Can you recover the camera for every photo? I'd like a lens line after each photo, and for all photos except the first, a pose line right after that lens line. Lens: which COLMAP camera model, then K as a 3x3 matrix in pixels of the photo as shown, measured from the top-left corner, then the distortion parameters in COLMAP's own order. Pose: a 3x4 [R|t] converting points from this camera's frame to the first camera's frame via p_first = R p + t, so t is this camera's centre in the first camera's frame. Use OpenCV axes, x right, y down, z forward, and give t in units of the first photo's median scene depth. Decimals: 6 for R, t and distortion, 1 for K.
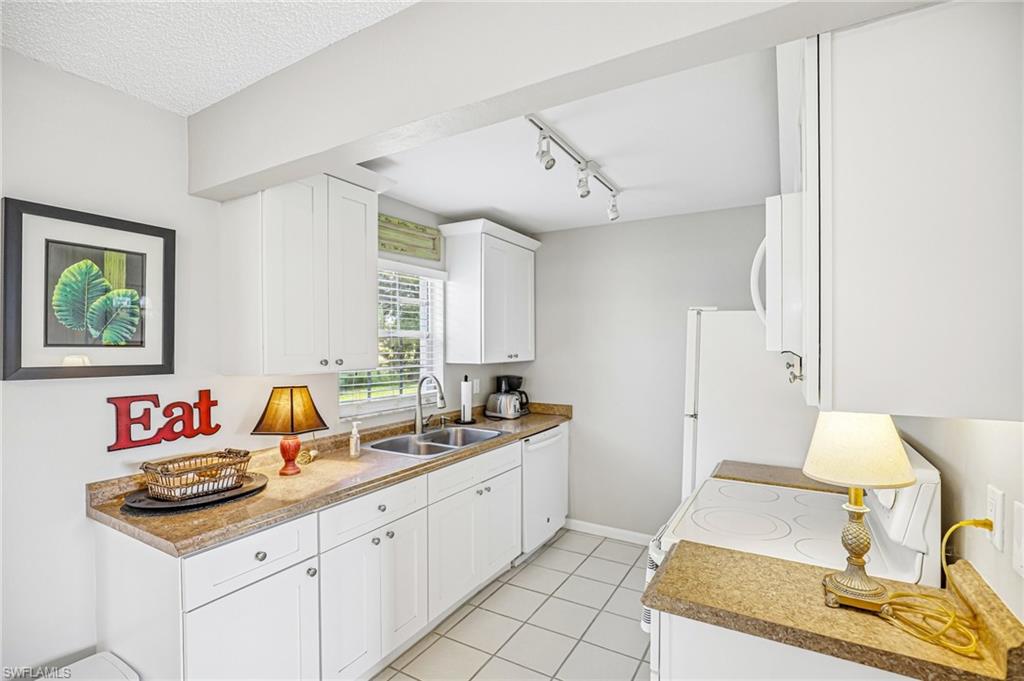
lens RADIAL K [[472.8, 0, 511.5], [0, 472.8, 349.5], [0, 0, 1]] dist [-0.020699, 0.004697]
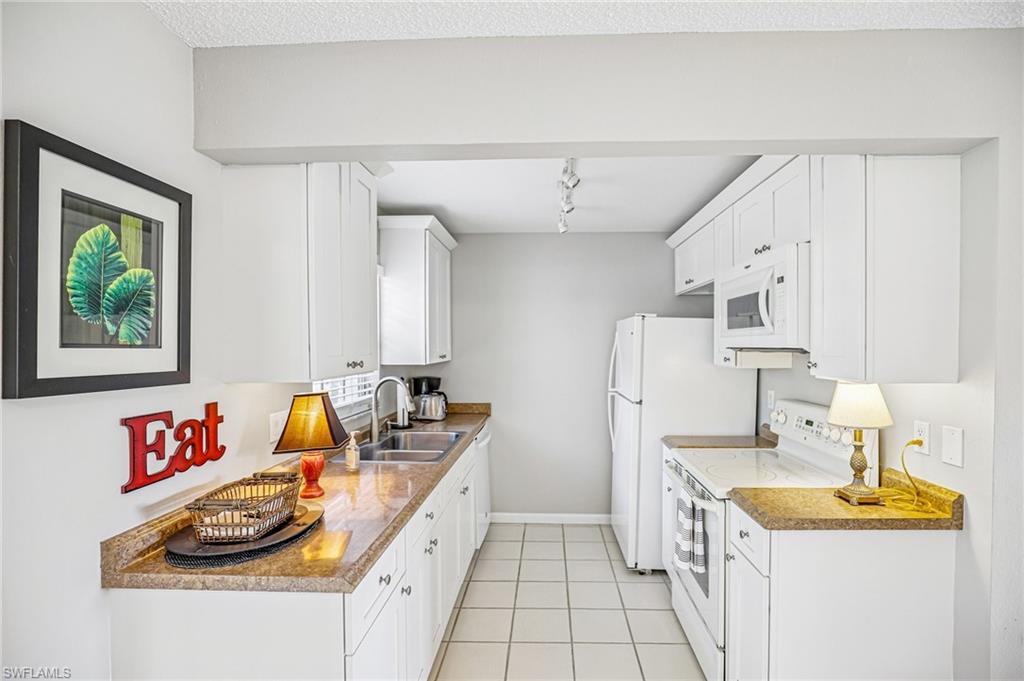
lens RADIAL K [[472.8, 0, 530.2], [0, 472.8, 351.6], [0, 0, 1]] dist [-0.020699, 0.004697]
pose [[0.878471, -0.008421, 0.477721, -0.597042], [0.008007, 0.999964, 0.002904, 0.003023], [-0.477728, 0.001274, 0.878507, 0.063429]]
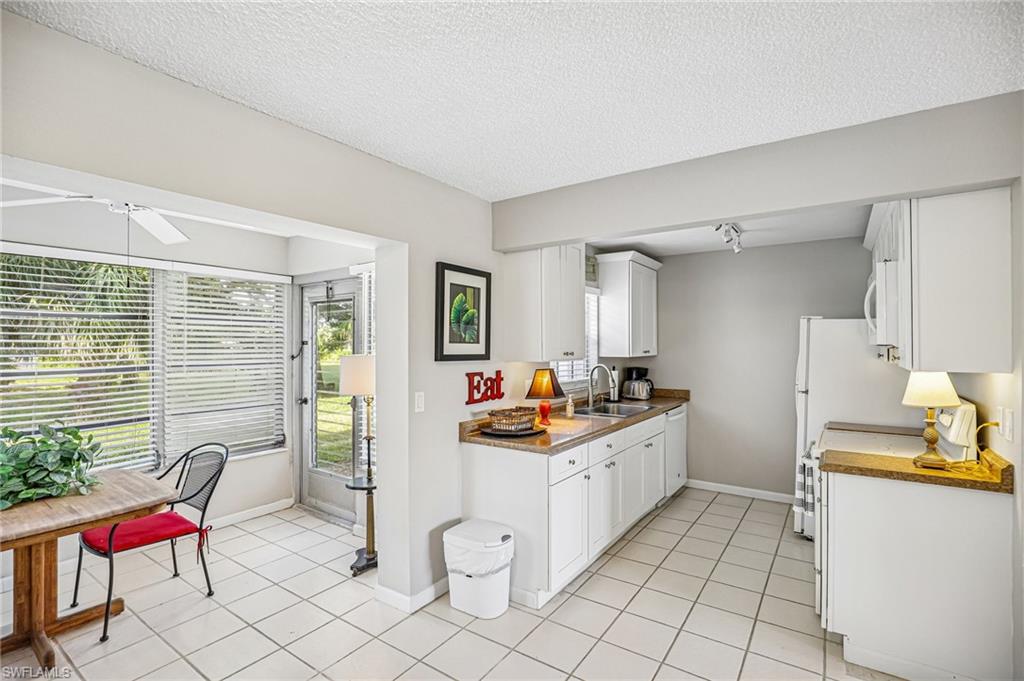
lens RADIAL K [[472.8, 0, 513.7], [0, 472.8, 342.2], [0, 0, 1]] dist [-0.020699, 0.004697]
pose [[0.997175, -0.003664, -0.075023, -0.512033], [0.002257, 0.999820, -0.018832, 0.021160], [0.075079, 0.018610, 0.997004, -0.649426]]
